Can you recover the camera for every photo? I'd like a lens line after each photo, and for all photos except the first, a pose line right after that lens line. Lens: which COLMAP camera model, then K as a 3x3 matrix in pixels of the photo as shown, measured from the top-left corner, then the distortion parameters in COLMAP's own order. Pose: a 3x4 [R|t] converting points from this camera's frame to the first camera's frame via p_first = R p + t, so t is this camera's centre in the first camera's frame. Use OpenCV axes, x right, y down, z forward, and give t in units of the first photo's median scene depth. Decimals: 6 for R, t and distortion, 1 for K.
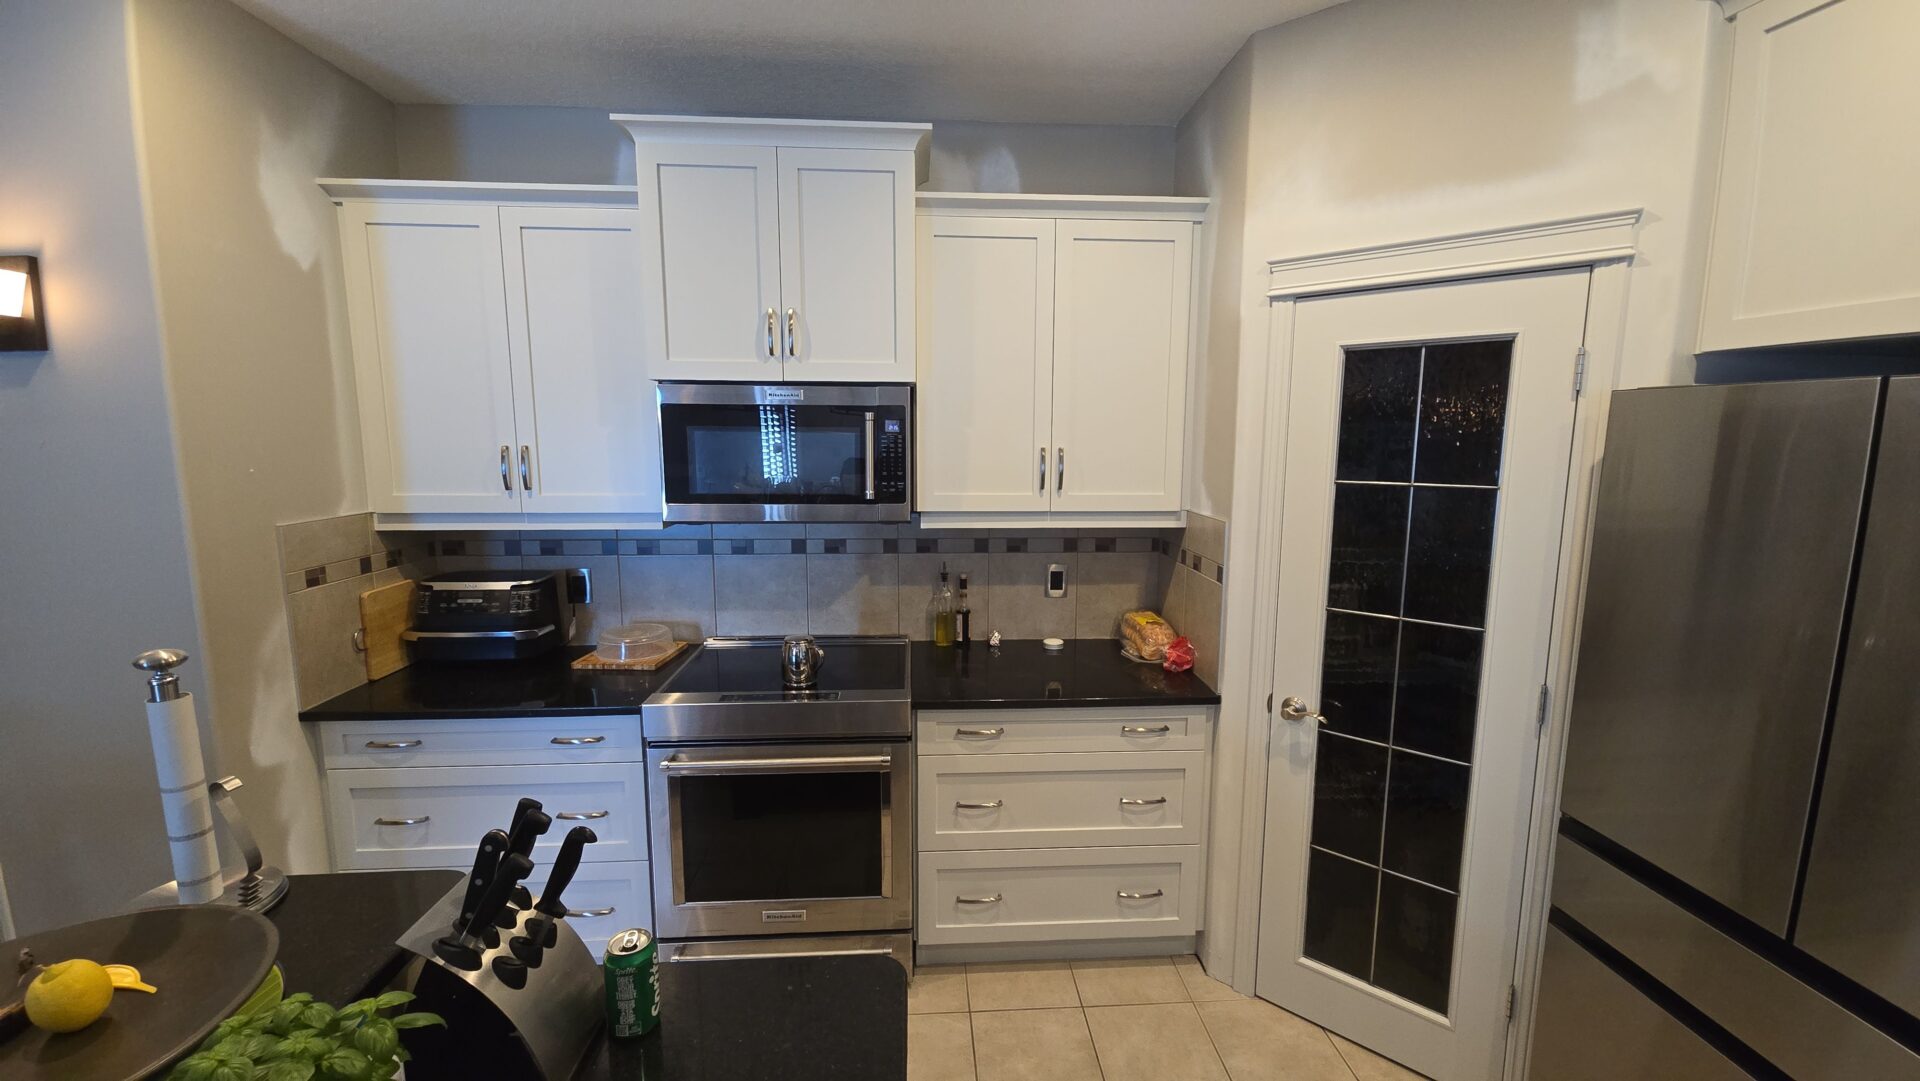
lens RADIAL K [[782.9, 0, 957.8], [0, 782.9, 546.3], [0, 0, 1]] dist [0.002355, -0.000834]
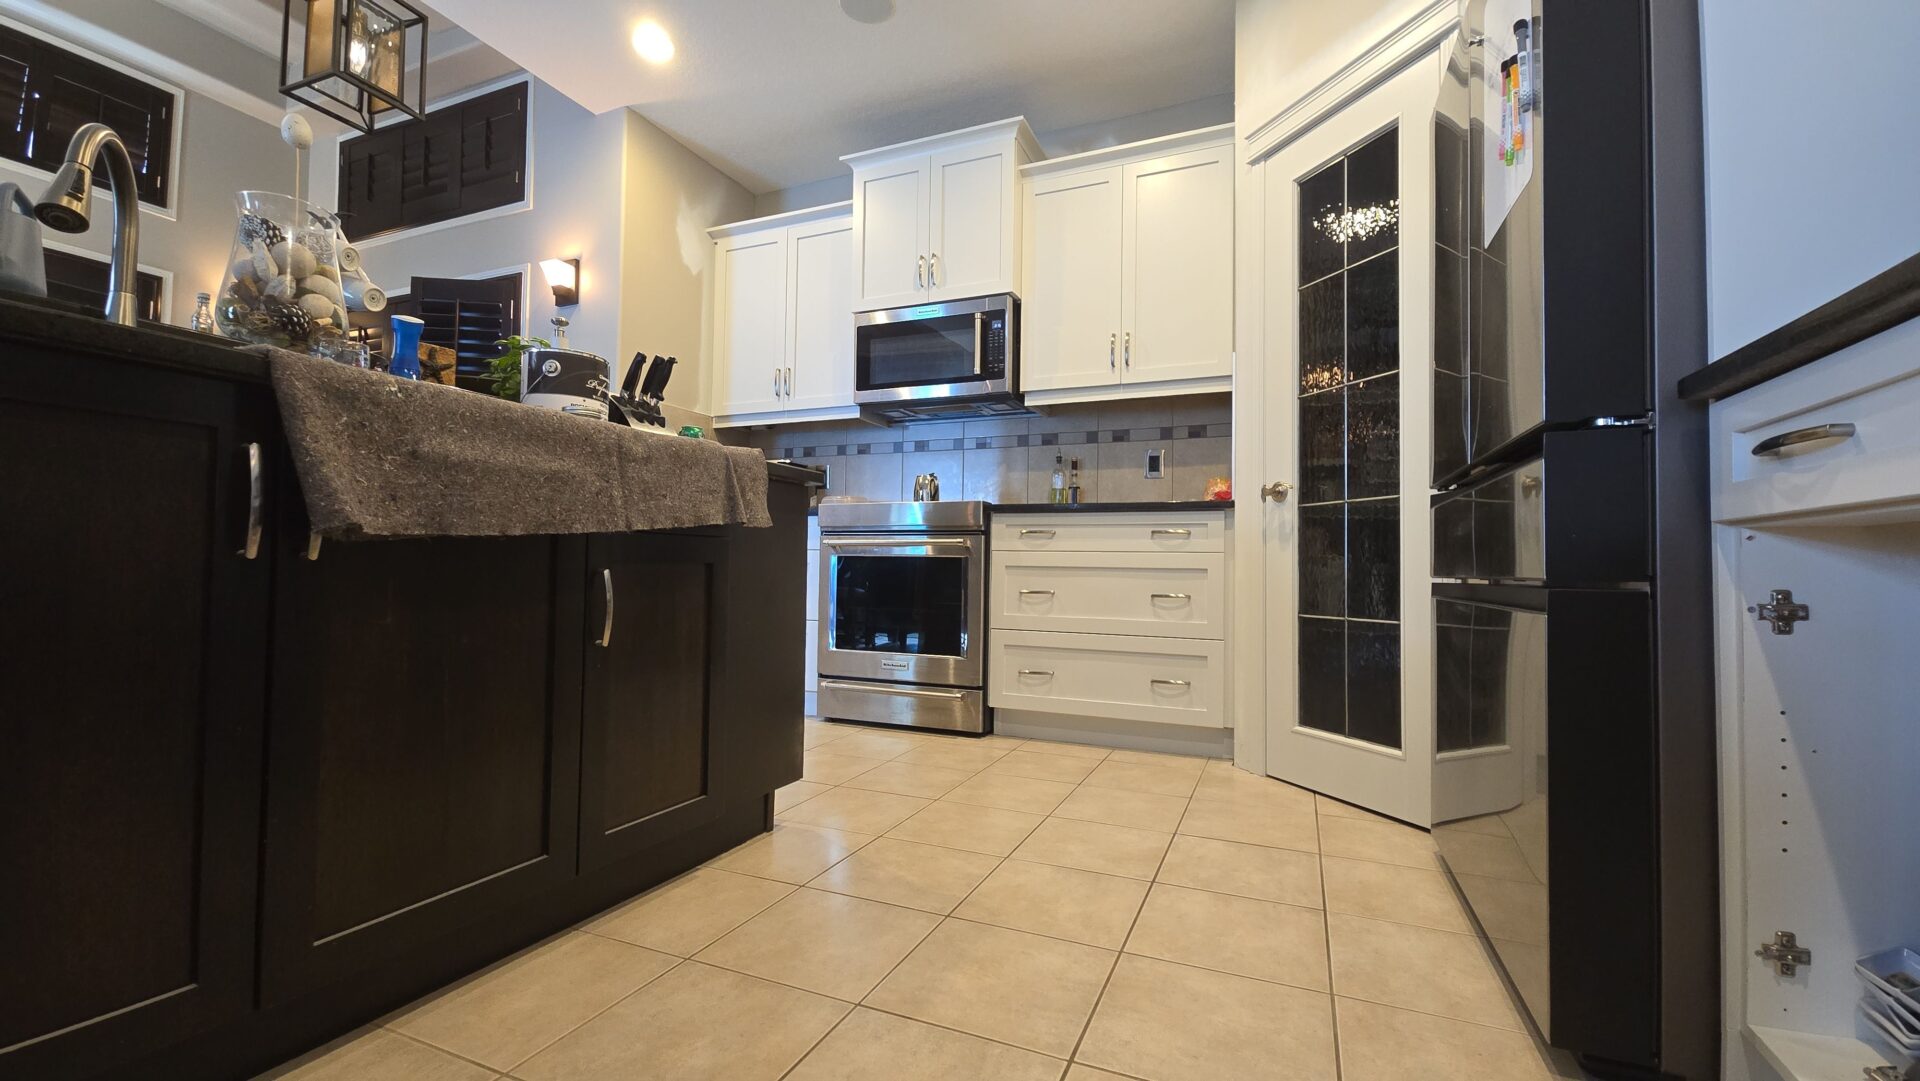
lens RADIAL K [[782.9, 0, 968.0], [0, 782.9, 553.3], [0, 0, 1]] dist [0.002355, -0.000834]
pose [[0.892539, -0.003448, -0.450957, 0.505877], [-0.076537, 0.984306, -0.159008, 0.480987], [0.444428, 0.176436, 0.878268, -0.179904]]
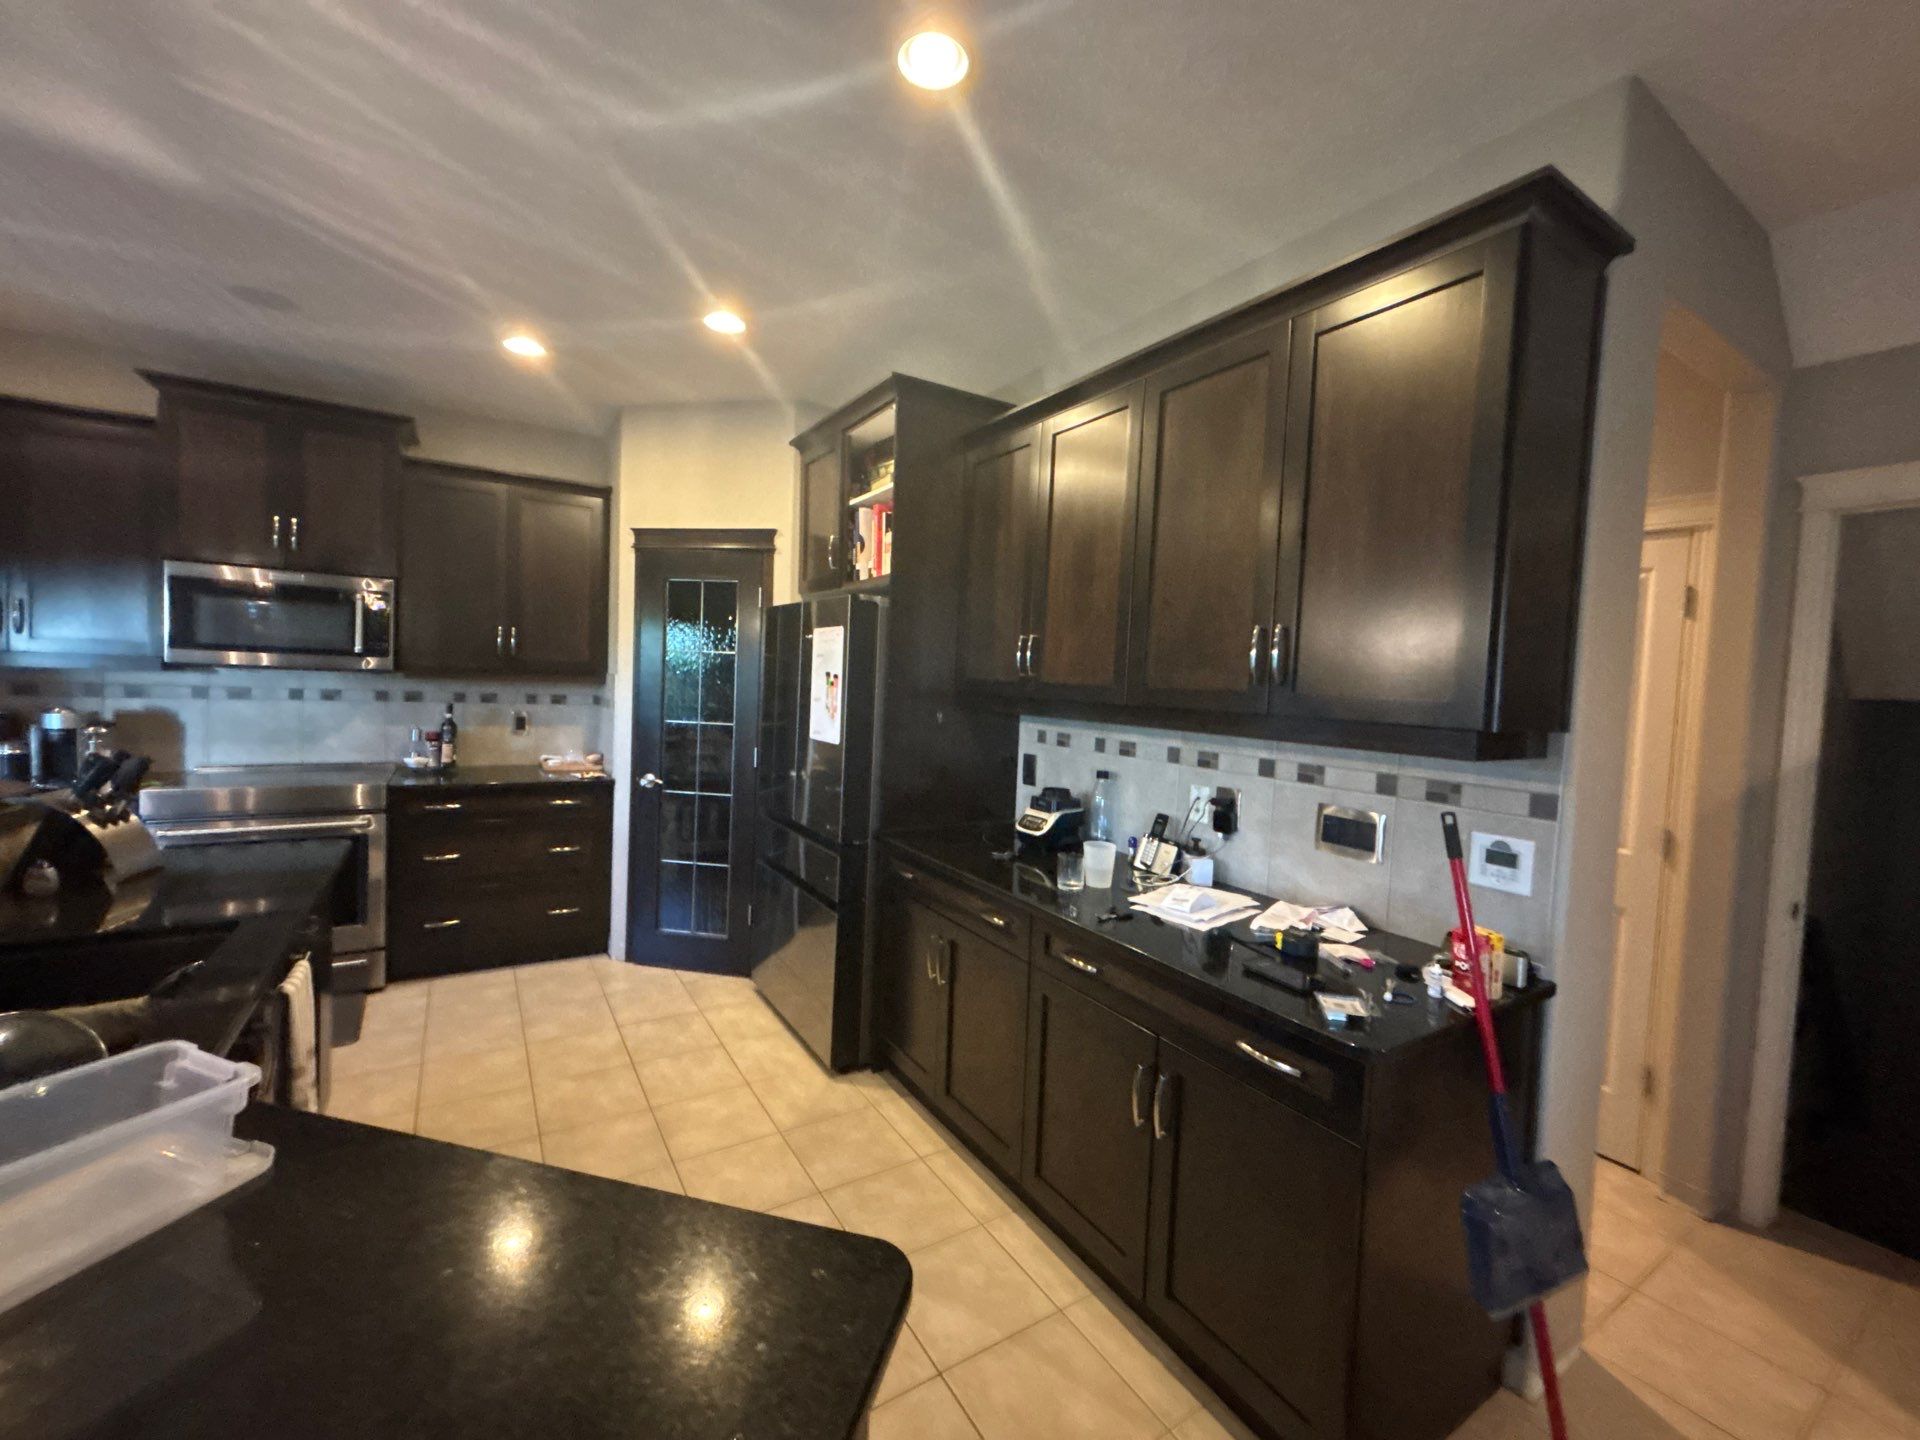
lens RADIAL K [[768.1, 0, 949.2], [0, 768.1, 715.0], [0, 0, 1]] dist [-0.006528, 0.000636]
pose [[0.880935, 0.010709, 0.473116, 0.189414], [0.032584, 0.995999, -0.083216, 0.214319], [-0.472114, 0.088724, 0.877061, -0.778461]]
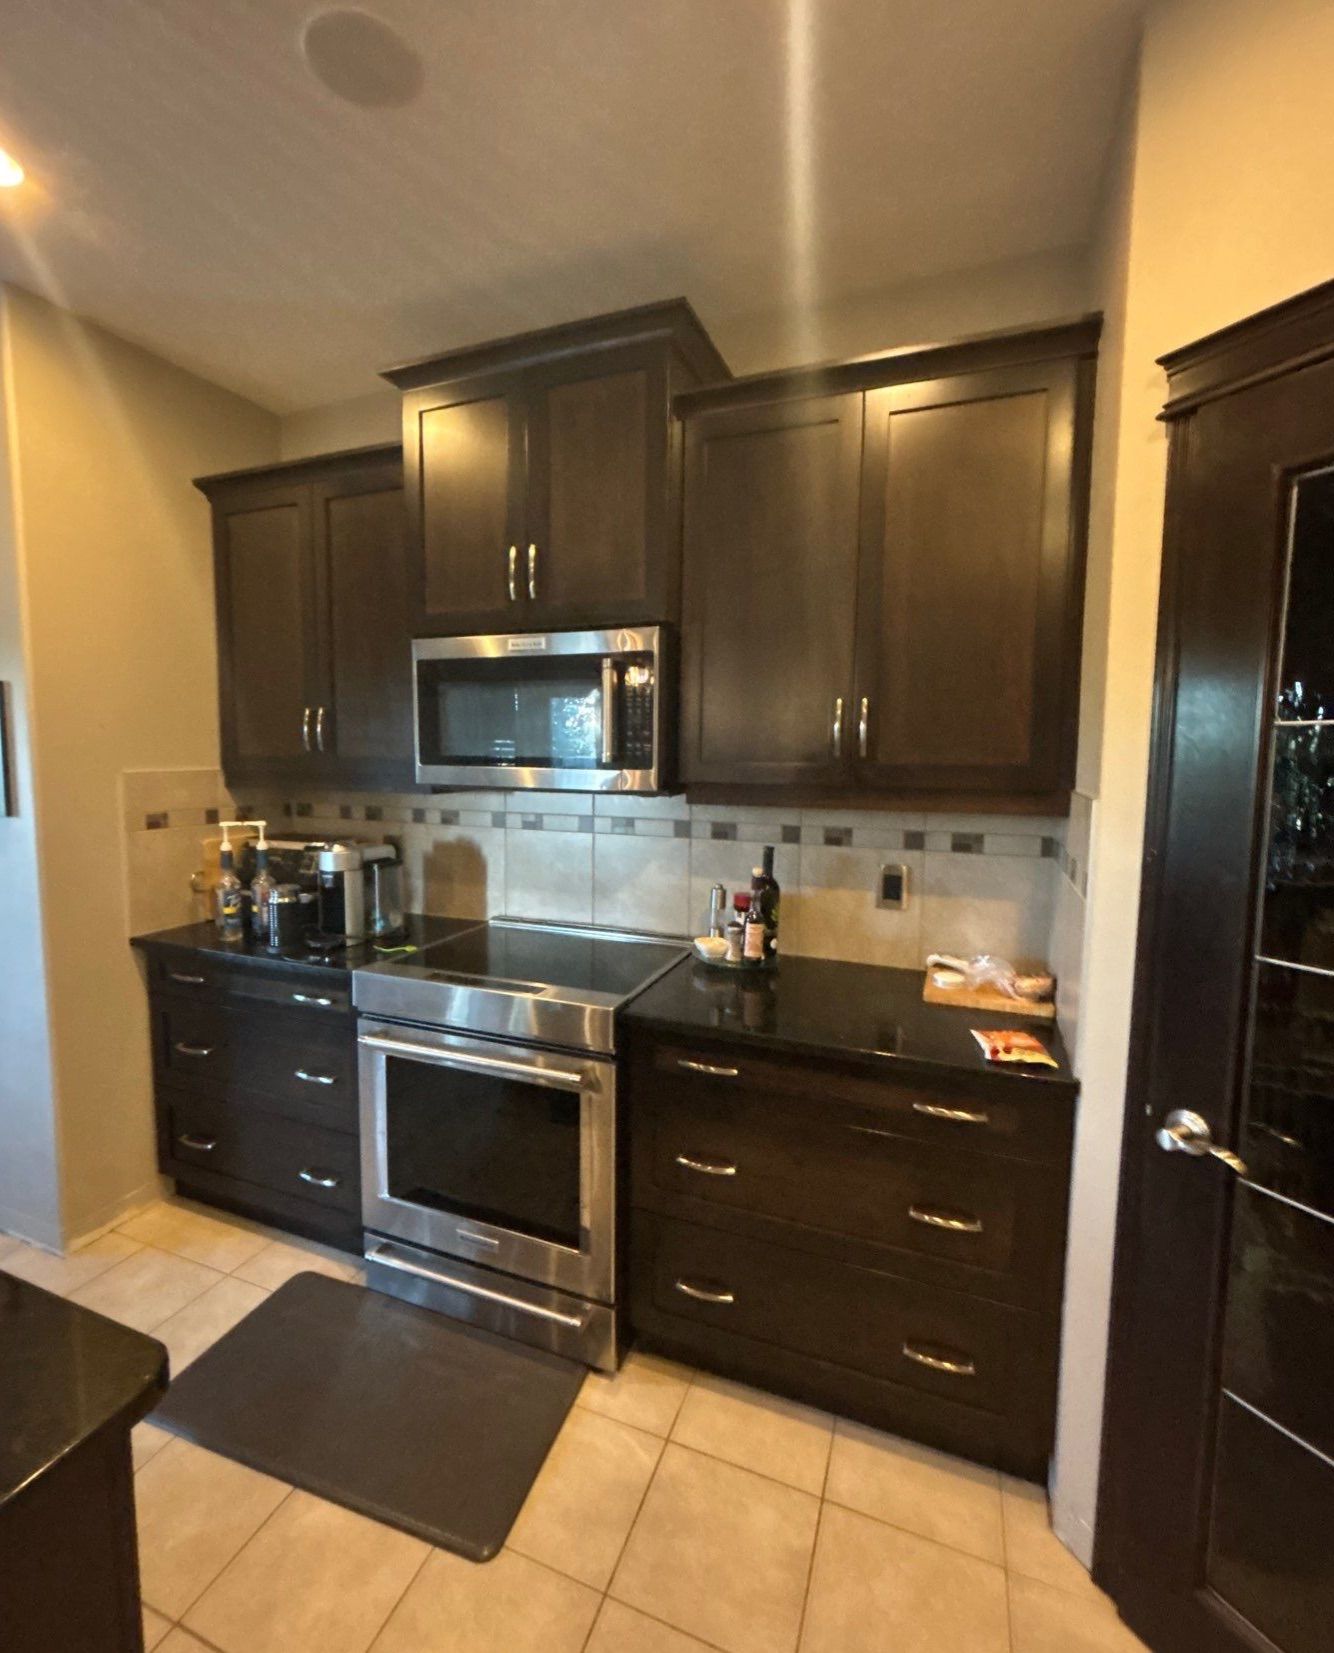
lens RADIAL K [[782.6, 0, 623.5], [0, 782.6, 825.5], [0, 0, 1]] dist [0.016537, -0.000983]
pose [[0.890333, 0.045619, -0.453019, 0.288726], [-0.069557, 0.996917, -0.036314, 0.037126], [0.449965, 0.063842, 0.890761, 0.264859]]
